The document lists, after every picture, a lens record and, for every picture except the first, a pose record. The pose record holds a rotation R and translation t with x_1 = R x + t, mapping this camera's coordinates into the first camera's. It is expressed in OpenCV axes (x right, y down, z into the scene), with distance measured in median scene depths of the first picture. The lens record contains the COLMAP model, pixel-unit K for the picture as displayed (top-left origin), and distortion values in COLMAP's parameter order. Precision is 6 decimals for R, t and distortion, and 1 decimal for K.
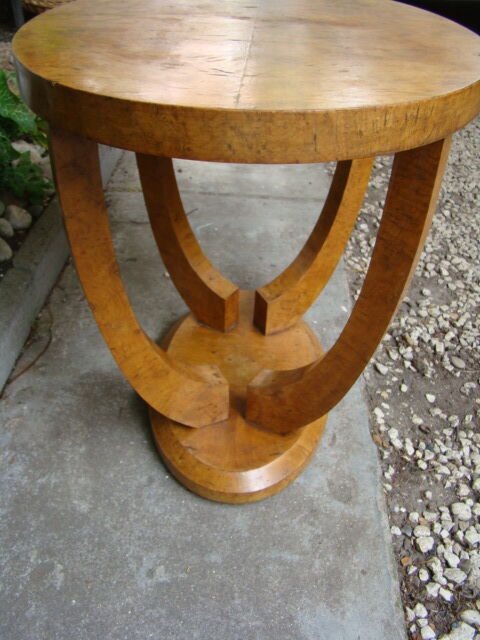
lens RADIAL K [[595.0, 0, 239.6], [0, 595.0, 323.3], [0, 0, 1]] dist [-0.137155, 0.000000]
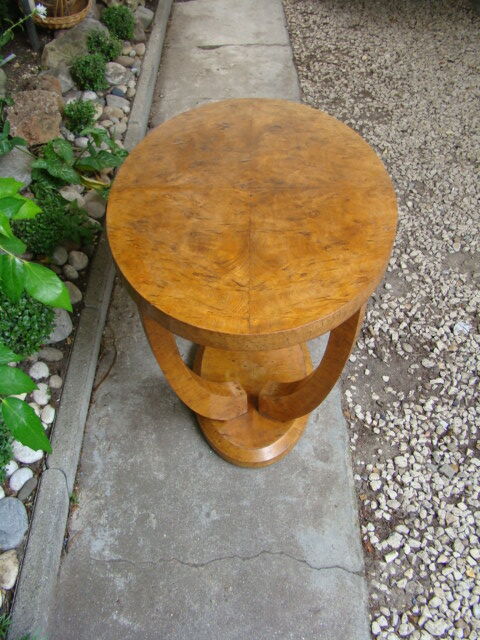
lens RADIAL K [[595.0, 0, 241.4], [0, 595.0, 324.9], [0, 0, 1]] dist [-0.137155, 0.000000]
pose [[0.997882, -0.064253, -0.010166, -0.004507], [0.065037, 0.982006, 0.177300, -0.344622], [-0.001409, -0.177586, 0.984104, -0.490613]]
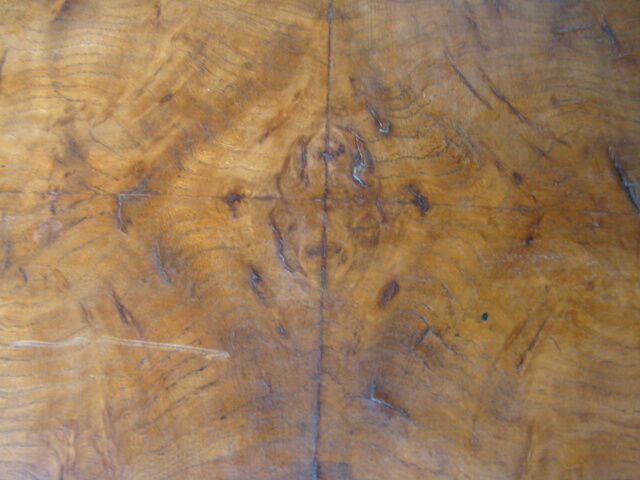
lens RADIAL K [[595.0, 0, 322.2], [0, 595.0, 252.6], [0, 0, 1]] dist [-0.137155, 0.000000]
pose [[0.038995, 0.897690, -0.438899, 0.118722], [-0.627408, 0.363854, 0.688455, -0.528707], [0.777714, 0.248522, 0.577406, 0.655675]]
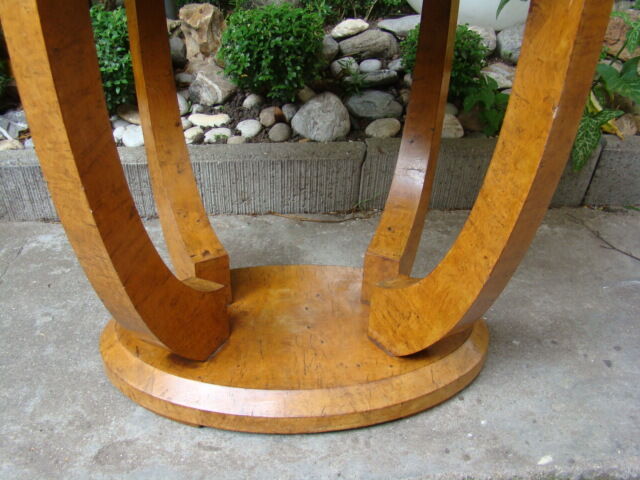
lens RADIAL K [[595.0, 0, 319.1], [0, 595.0, 243.9], [0, 0, 1]] dist [-0.137155, 0.000000]
pose [[0.135824, 0.450249, -0.882512, 0.702080], [-0.621348, 0.732522, 0.278097, -0.248292], [0.771672, 0.510575, 0.379256, 0.787088]]
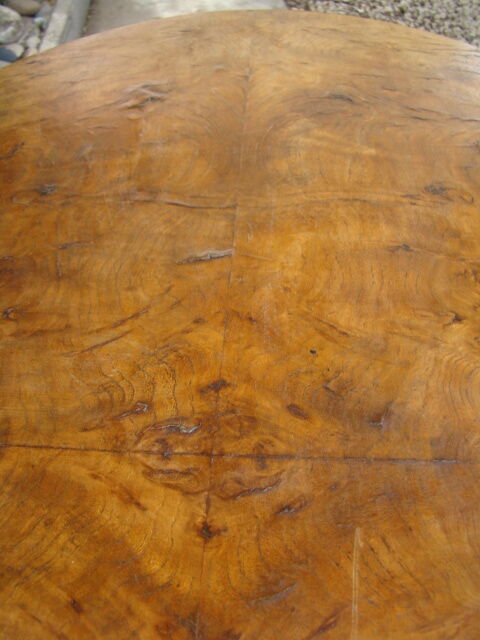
lens RADIAL K [[595.0, 0, 243.2], [0, 595.0, 321.5], [0, 0, 1]] dist [-0.137155, 0.000000]
pose [[0.997746, -0.049284, -0.045550, 0.044551], [0.057872, 0.975520, 0.212161, -0.497771], [0.033979, -0.214319, 0.976173, 0.562531]]
